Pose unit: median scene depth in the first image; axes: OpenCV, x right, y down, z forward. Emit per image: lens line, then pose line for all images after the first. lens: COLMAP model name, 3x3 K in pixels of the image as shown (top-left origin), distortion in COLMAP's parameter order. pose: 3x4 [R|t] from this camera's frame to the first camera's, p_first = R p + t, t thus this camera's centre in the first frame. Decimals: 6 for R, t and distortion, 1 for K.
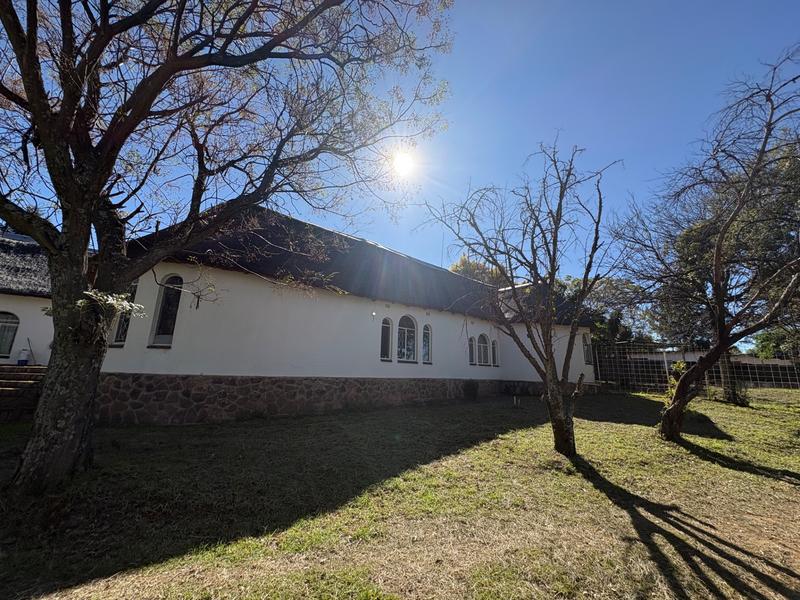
lens RADIAL K [[317.3, 0, 400.9], [0, 317.3, 301.0], [0, 0, 1]] dist [-0.000177, -0.000054]
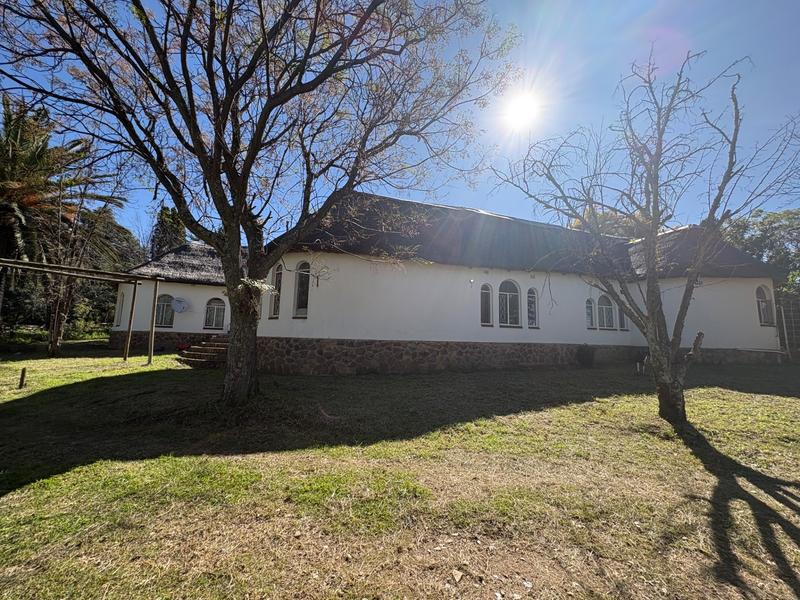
lens RADIAL K [[317.3, 0, 401.2], [0, 317.3, 300.3], [0, 0, 1]] dist [-0.000177, -0.000054]
pose [[0.926682, -0.050574, -0.372428, 0.149082], [0.084679, 0.993522, 0.075784, 0.011172], [0.366182, -0.101764, 0.924962, -0.069003]]
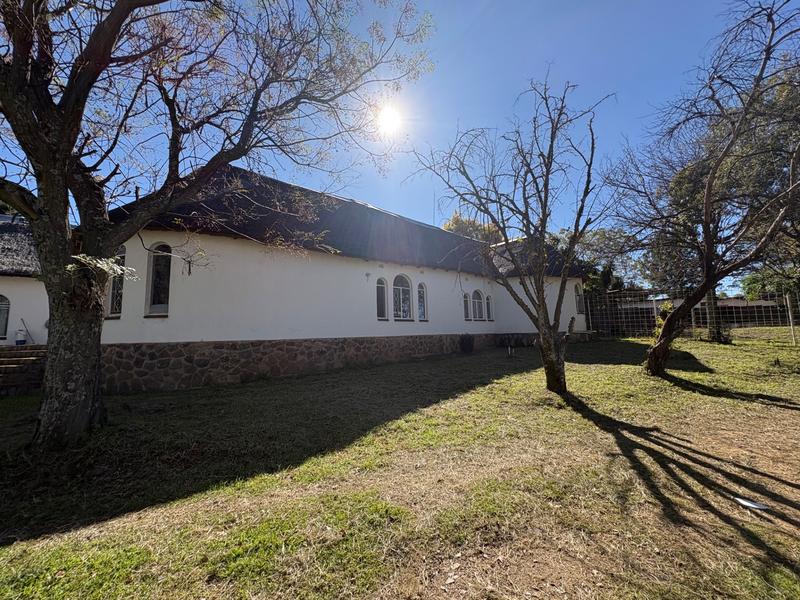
lens RADIAL K [[317.3, 0, 400.8], [0, 317.3, 300.6], [0, 0, 1]] dist [-0.000177, -0.000054]
pose [[0.998367, -0.055614, 0.013025, 0.001393], [0.053839, 0.992406, 0.110600, 0.031205], [-0.019076, -0.109718, 0.993780, -0.009379]]
